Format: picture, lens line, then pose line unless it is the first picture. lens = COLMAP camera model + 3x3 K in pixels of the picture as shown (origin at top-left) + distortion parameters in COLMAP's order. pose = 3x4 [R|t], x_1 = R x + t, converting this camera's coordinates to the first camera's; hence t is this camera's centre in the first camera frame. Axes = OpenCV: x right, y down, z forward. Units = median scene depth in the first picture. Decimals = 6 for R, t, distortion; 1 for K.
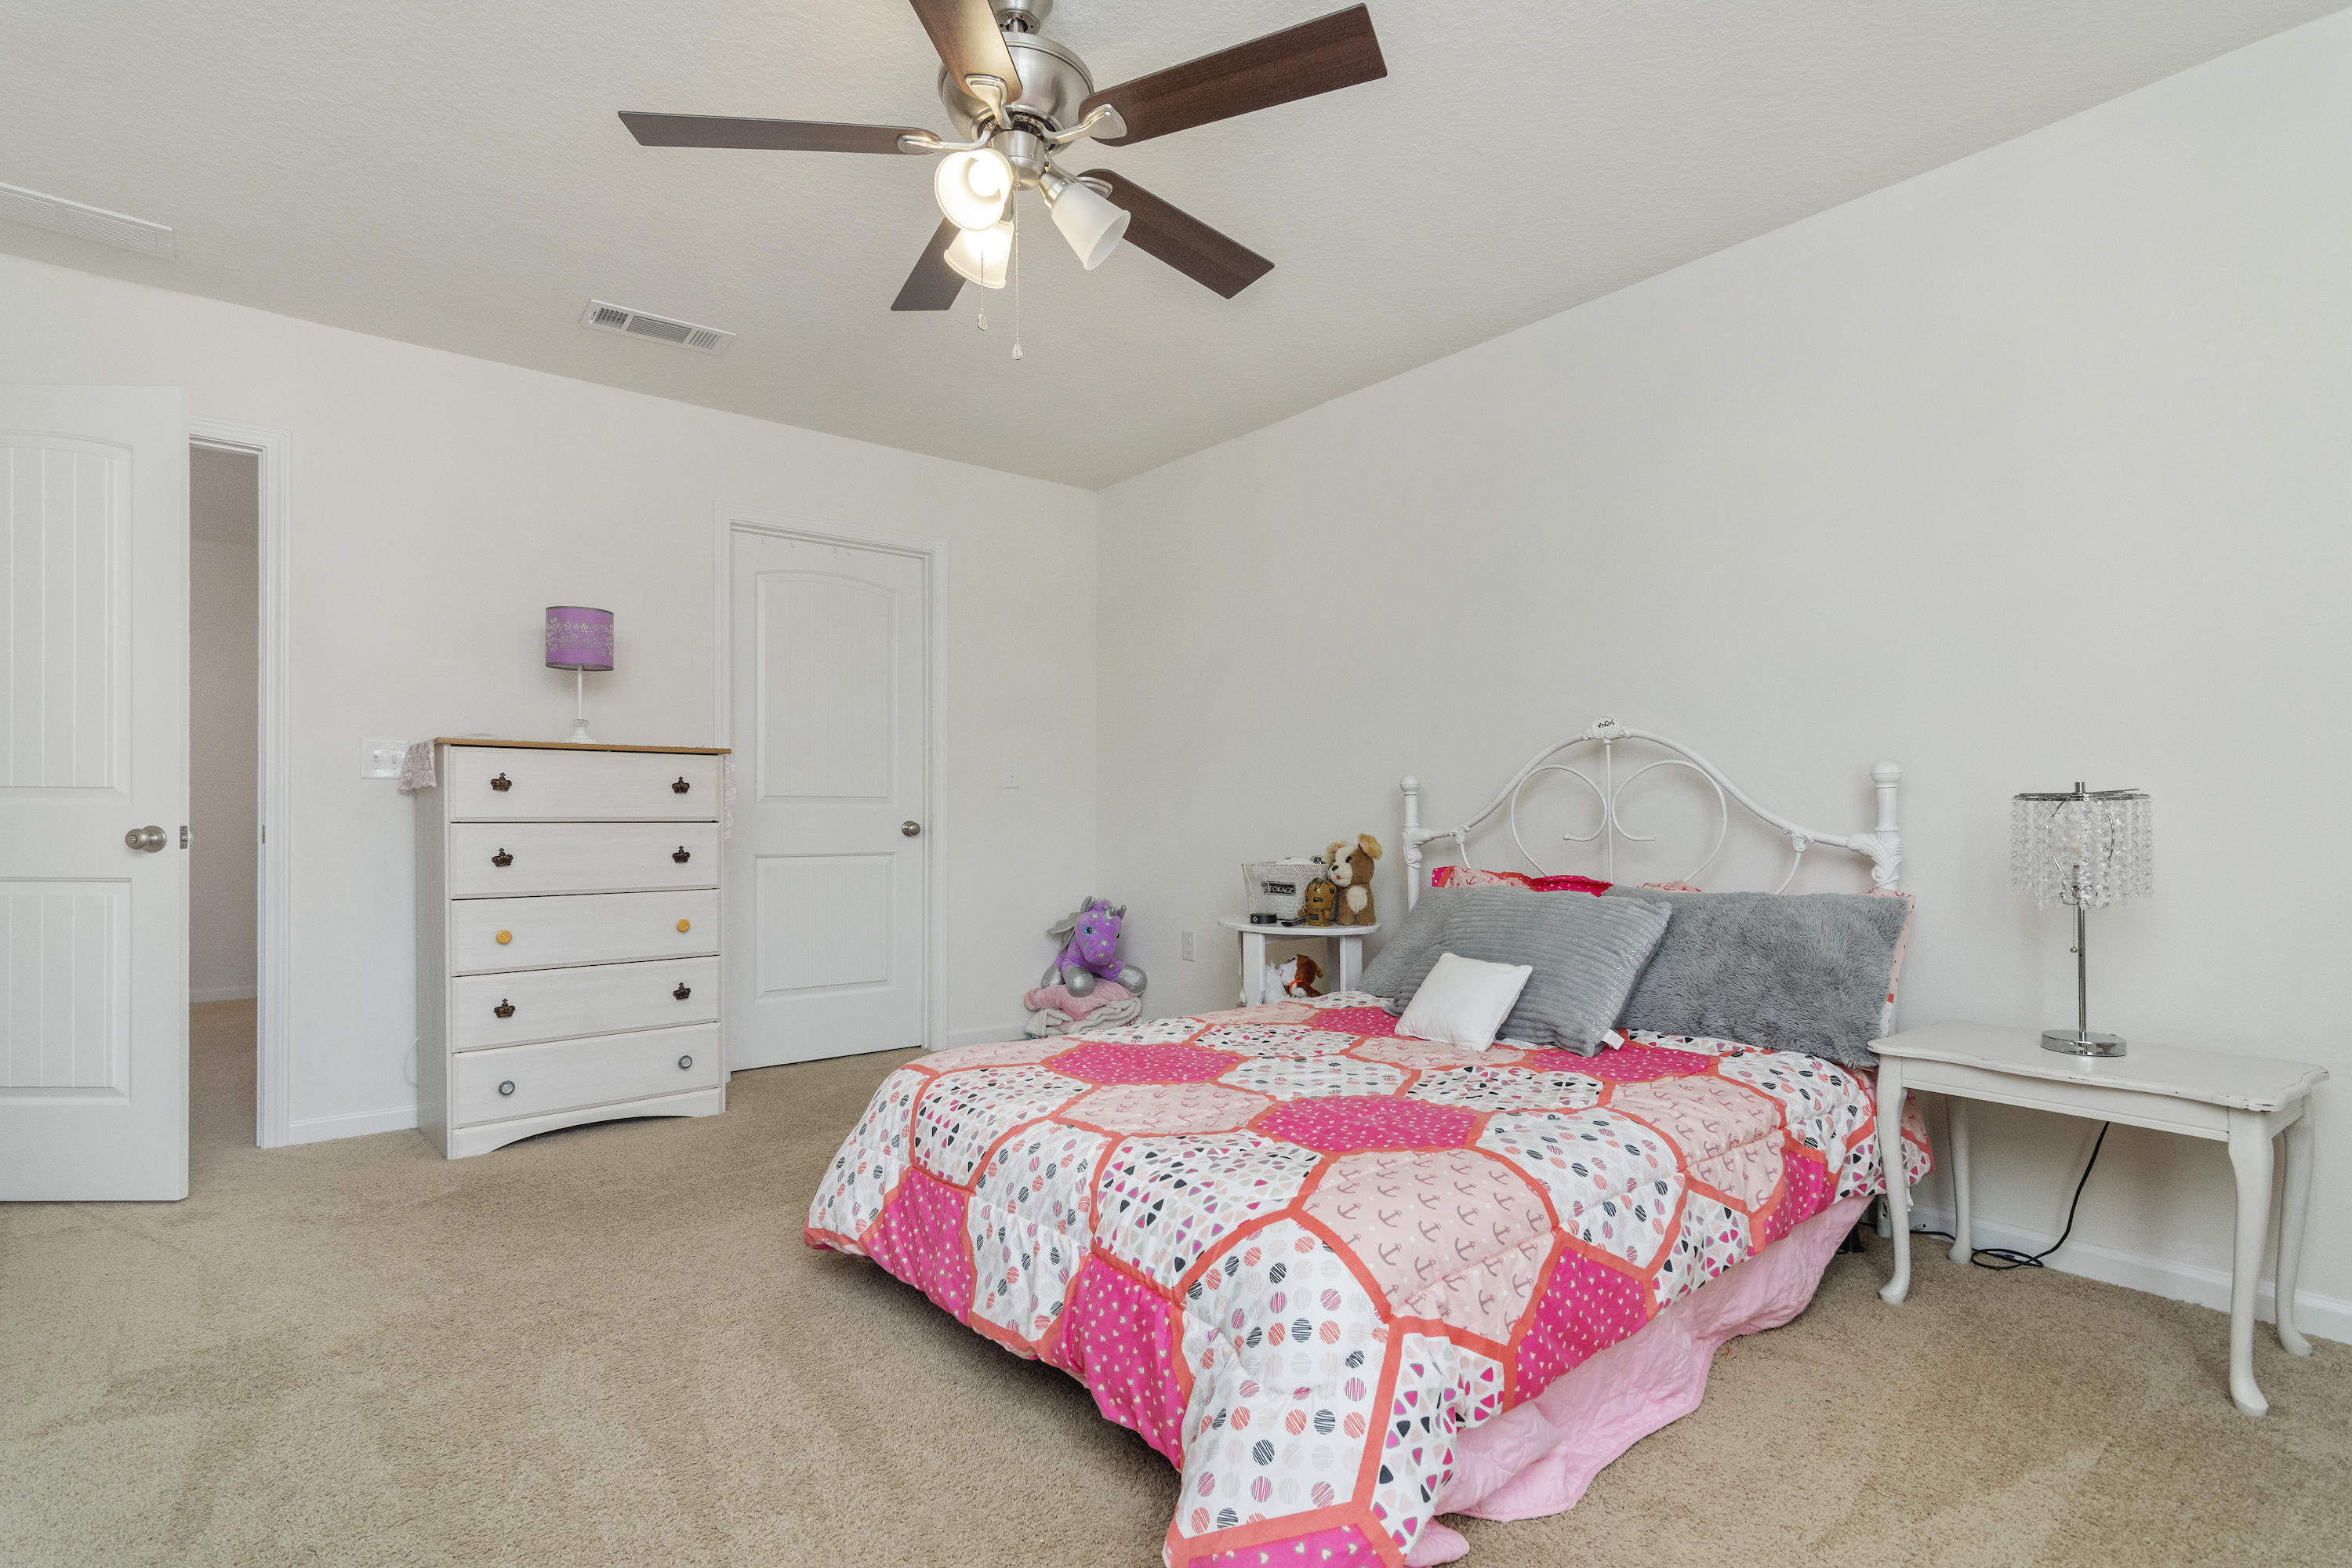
lens RADIAL K [[1129.0, 0, 1174.3], [0, 1129.0, 800.4], [0, 0, 1]] dist [0.000064, 0.000437]
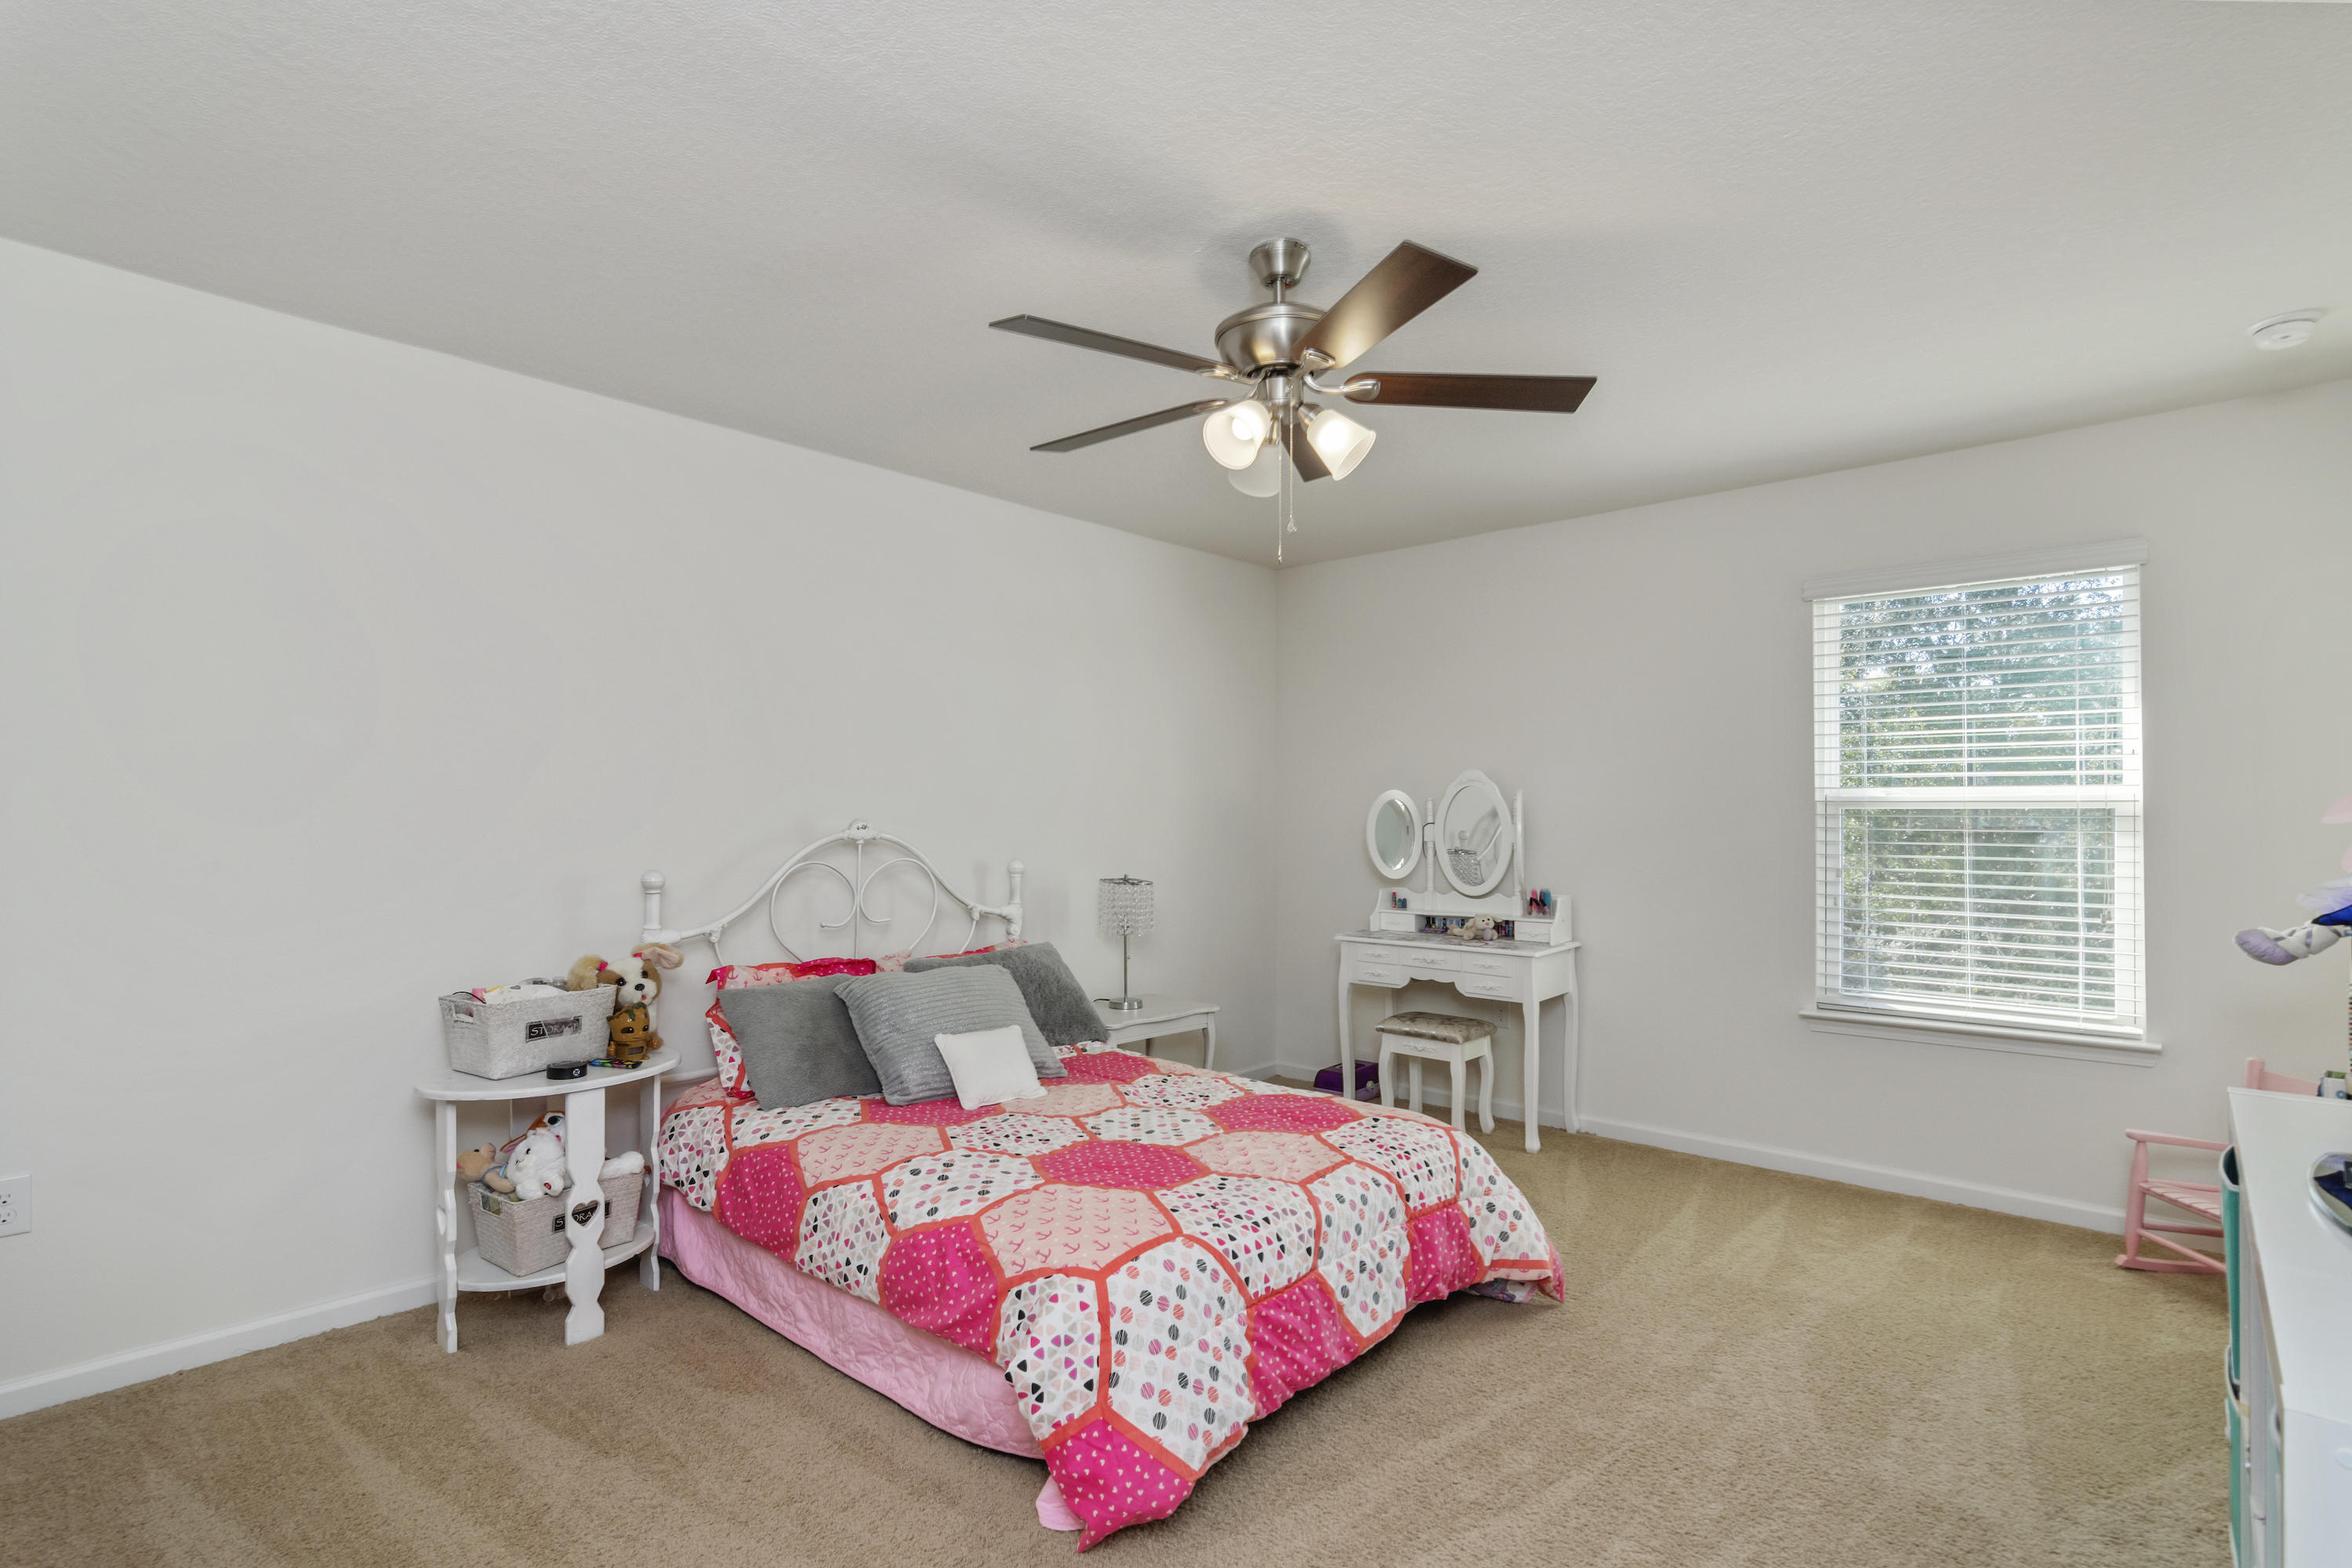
lens RADIAL K [[1129.0, 0, 1174.3], [0, 1129.0, 800.4], [0, 0, 1]] dist [0.000064, 0.000437]
pose [[-0.120187, 0.011976, 0.992679, -1.171163], [-0.007679, 0.999886, -0.012993, -0.113855], [-0.992722, -0.009185, -0.120081, 1.122988]]
